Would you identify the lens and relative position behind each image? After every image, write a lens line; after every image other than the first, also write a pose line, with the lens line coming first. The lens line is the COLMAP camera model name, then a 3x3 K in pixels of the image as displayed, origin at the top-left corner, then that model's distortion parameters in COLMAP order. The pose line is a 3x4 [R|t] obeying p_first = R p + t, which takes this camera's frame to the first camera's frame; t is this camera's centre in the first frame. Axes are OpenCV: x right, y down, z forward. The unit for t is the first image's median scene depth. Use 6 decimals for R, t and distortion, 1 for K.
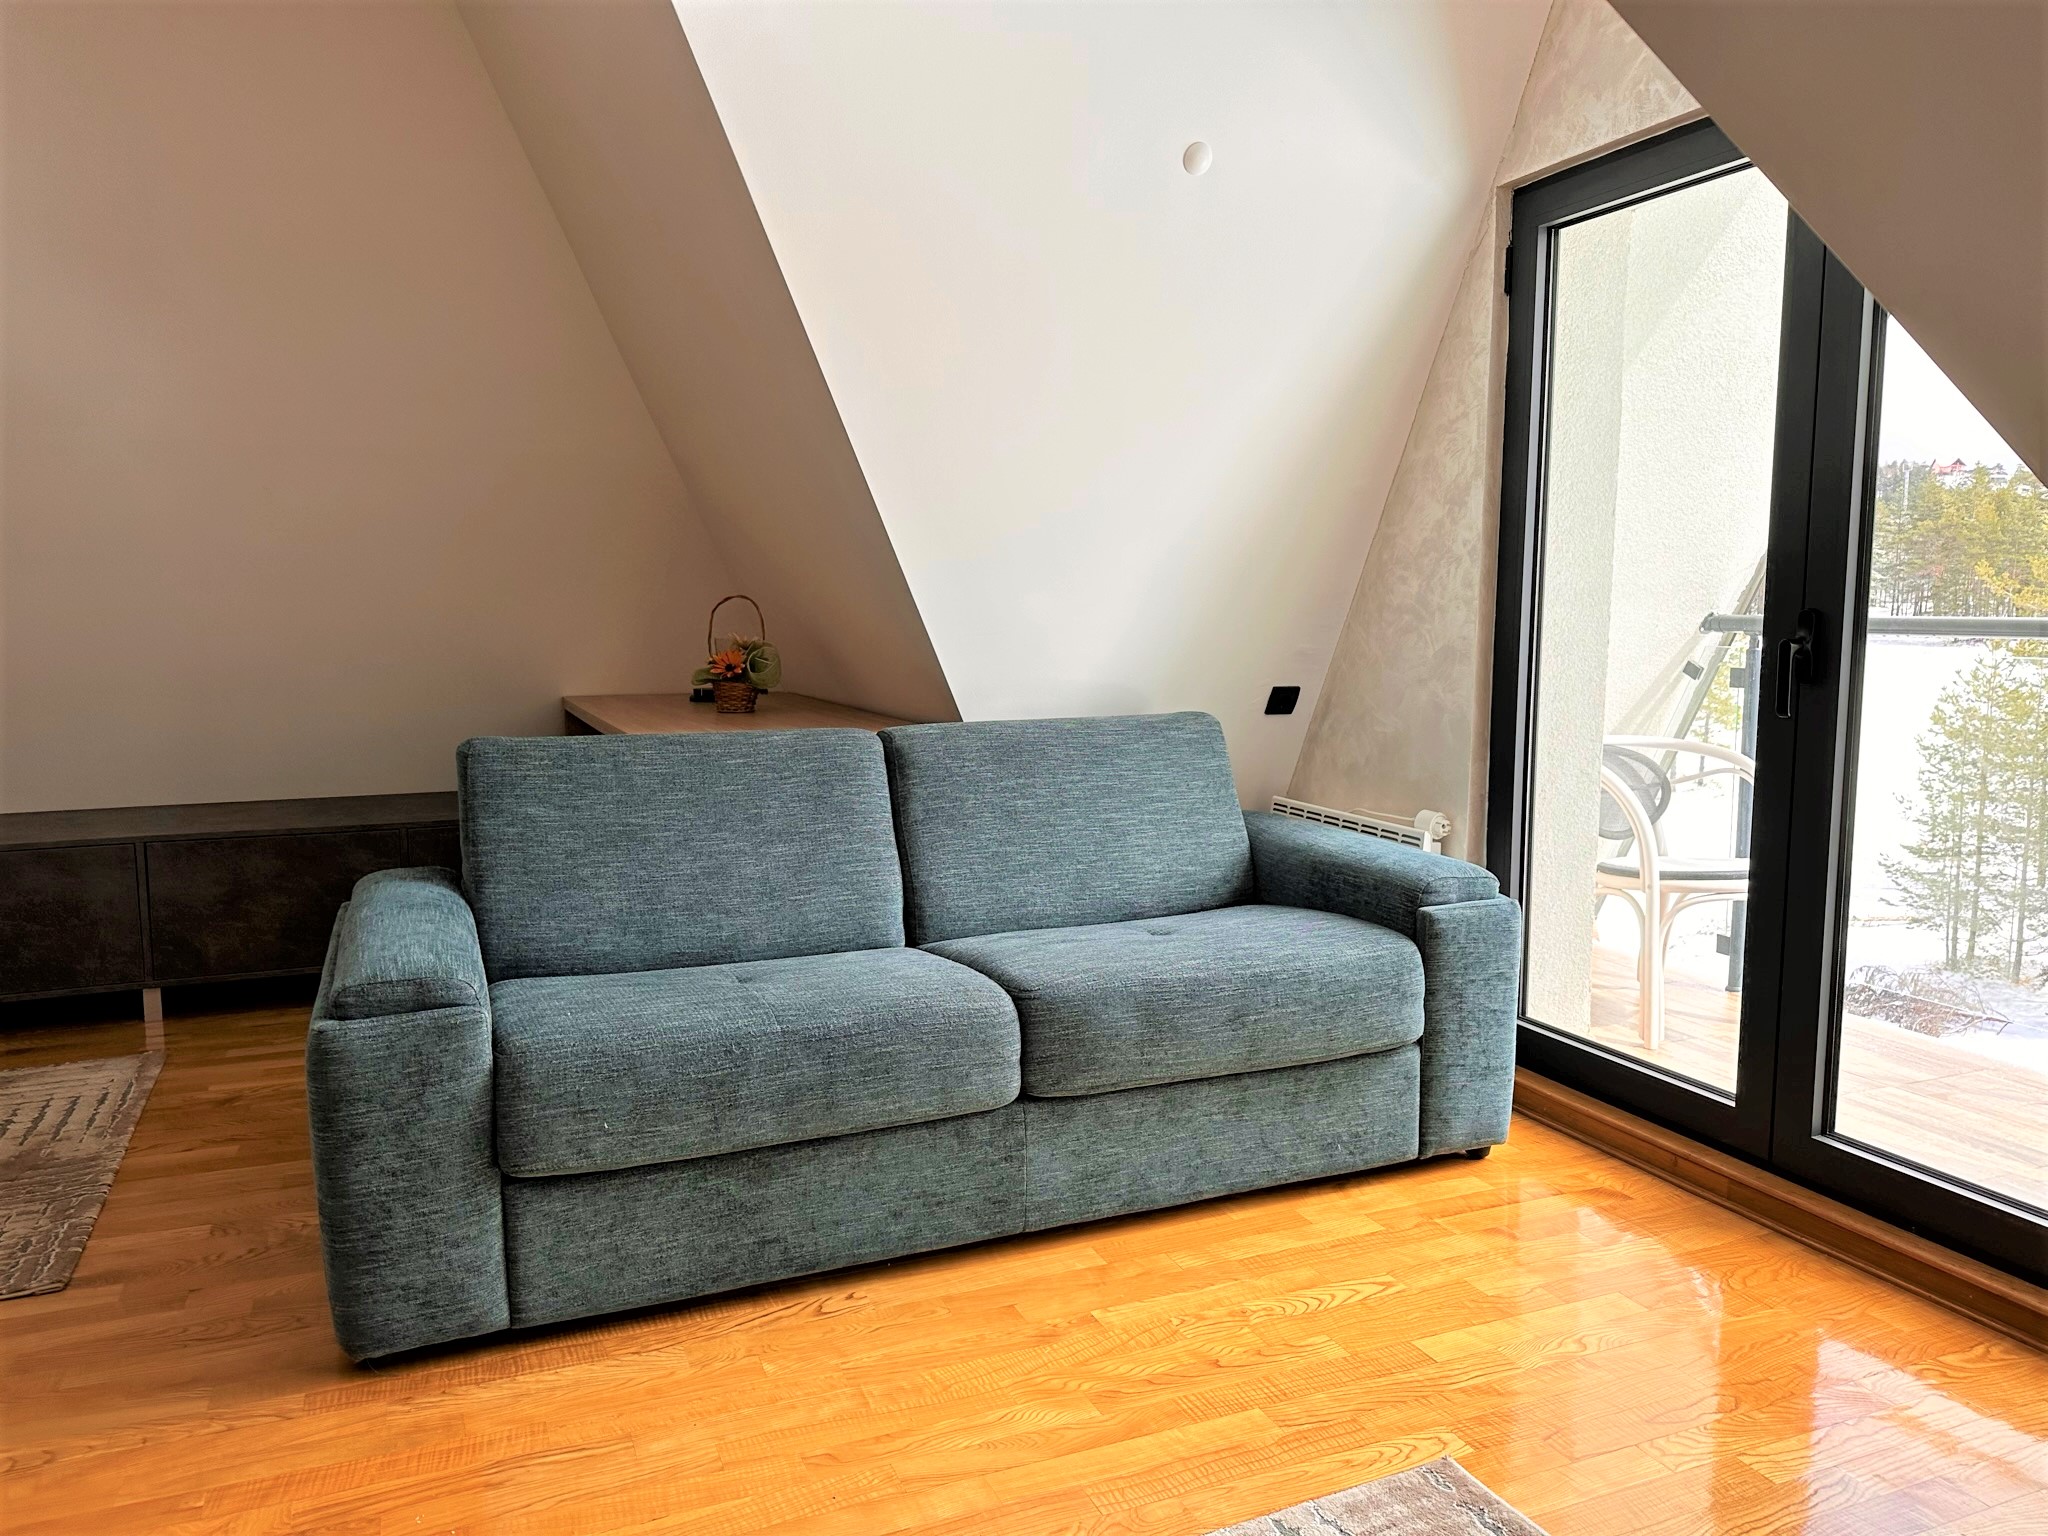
lens RADIAL K [[1433.5, 0, 973.7], [0, 1433.5, 756.0], [0, 0, 1]] dist [0.074127, -0.098112]
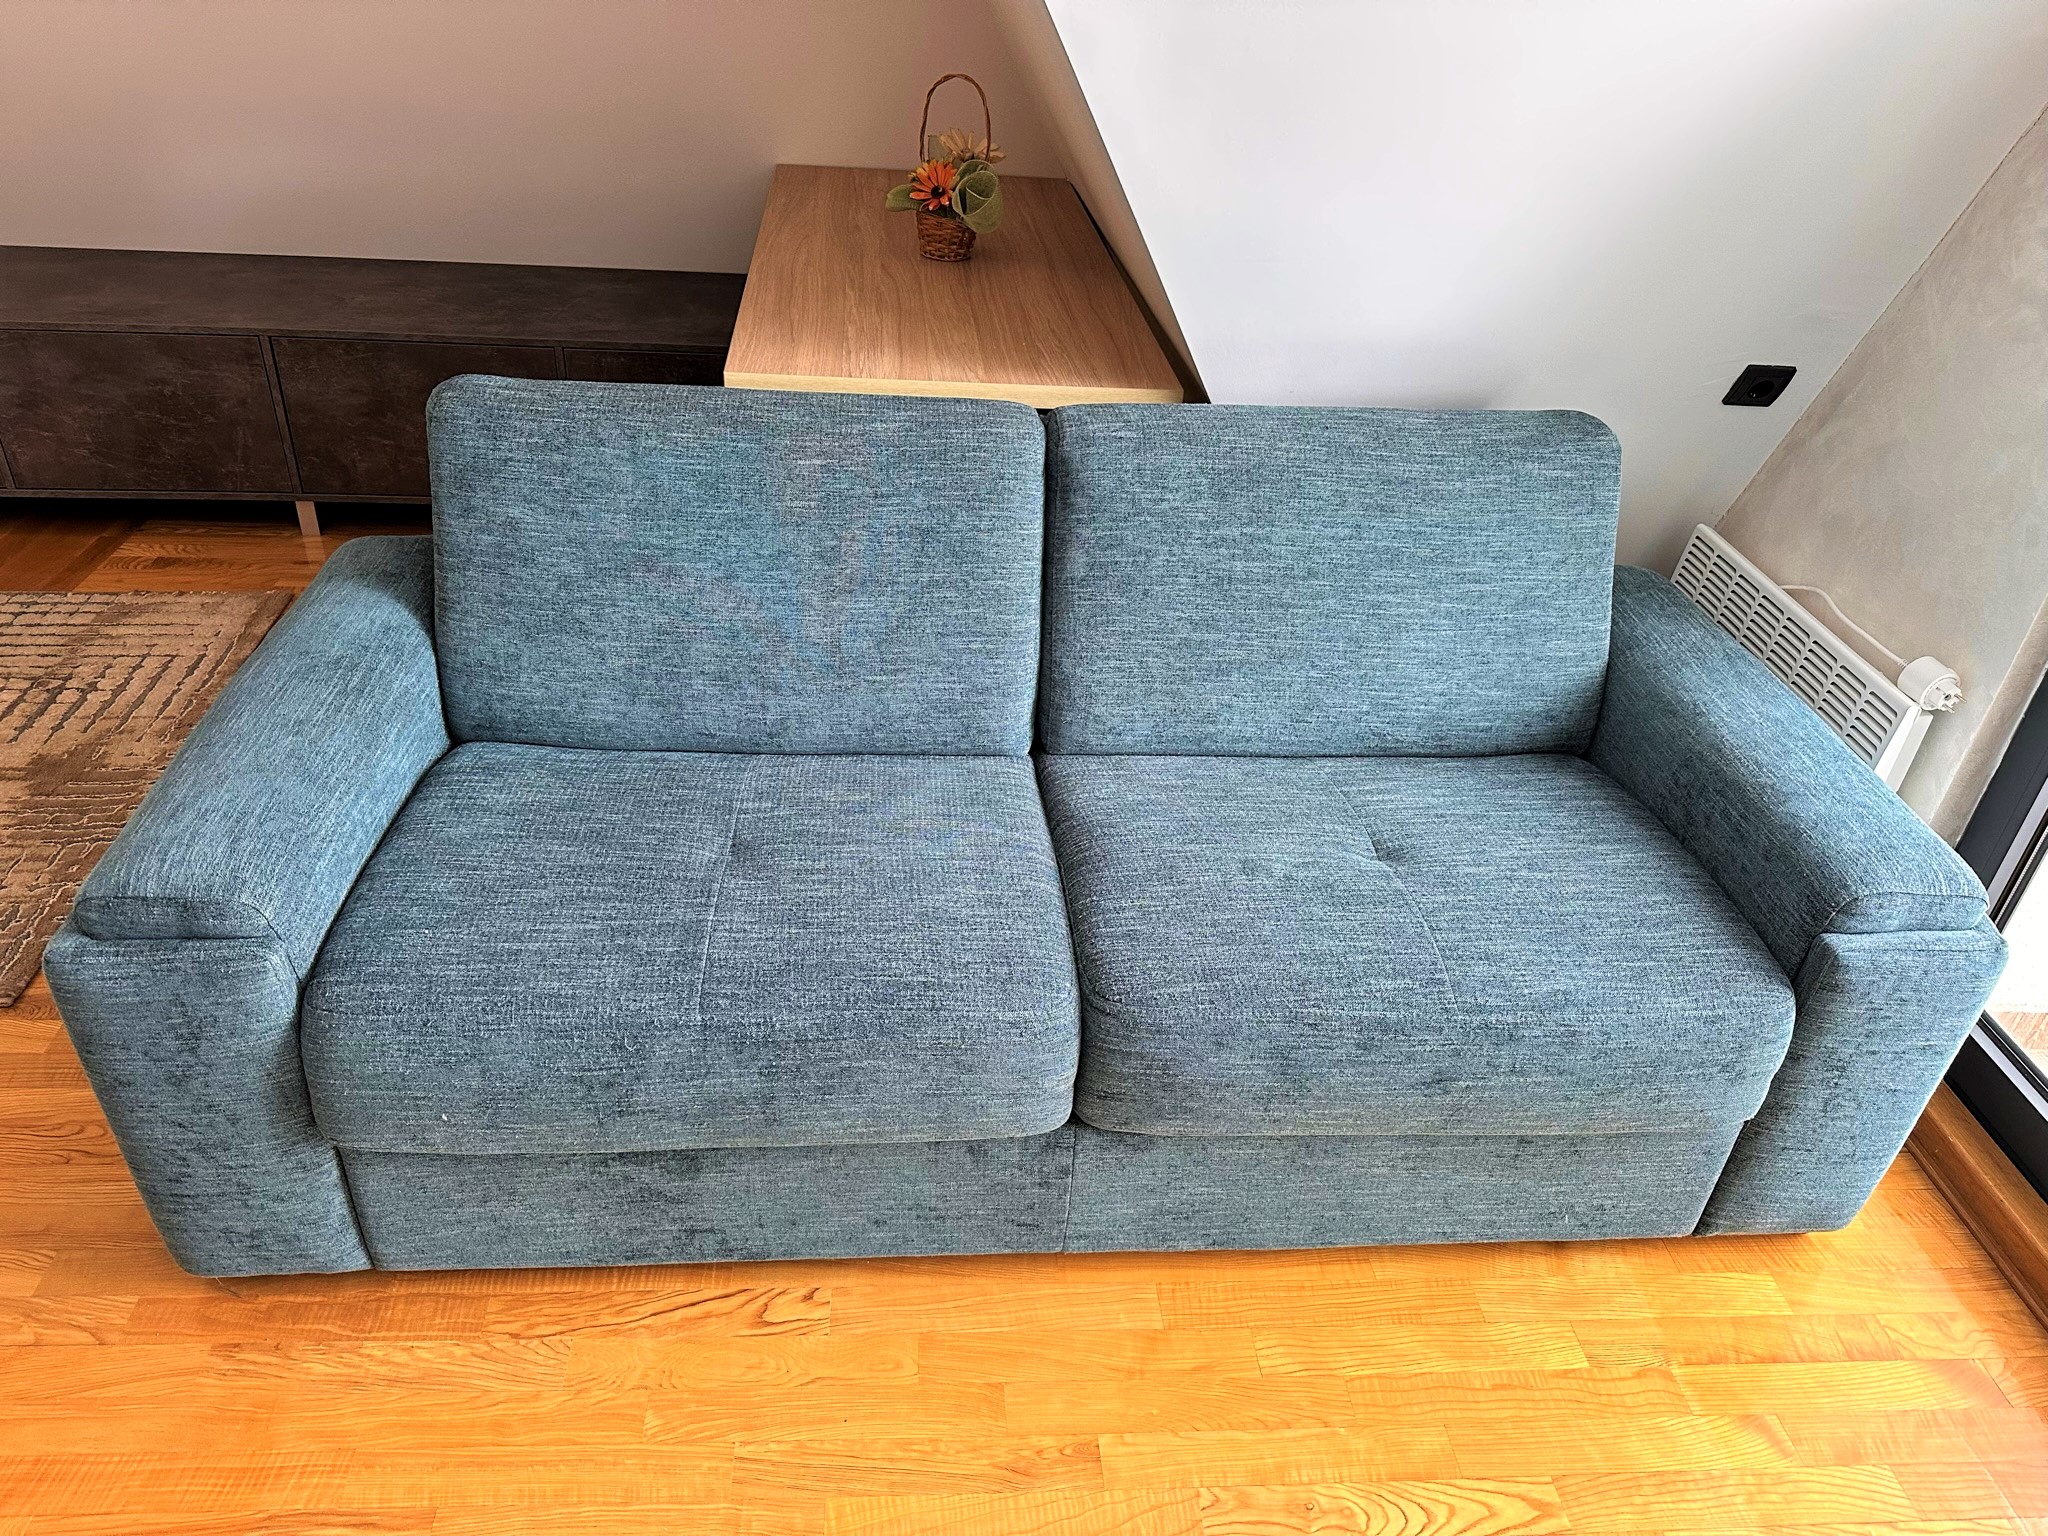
lens RADIAL K [[1433.5, 0, 990.8], [0, 1433.5, 781.1], [0, 0, 1]] dist [0.074127, -0.098112]
pose [[0.953101, 0.208349, -0.219521, 0.095261], [-0.088709, 0.885779, 0.455550, -0.182622], [0.289361, -0.414711, 0.862719, 0.390389]]
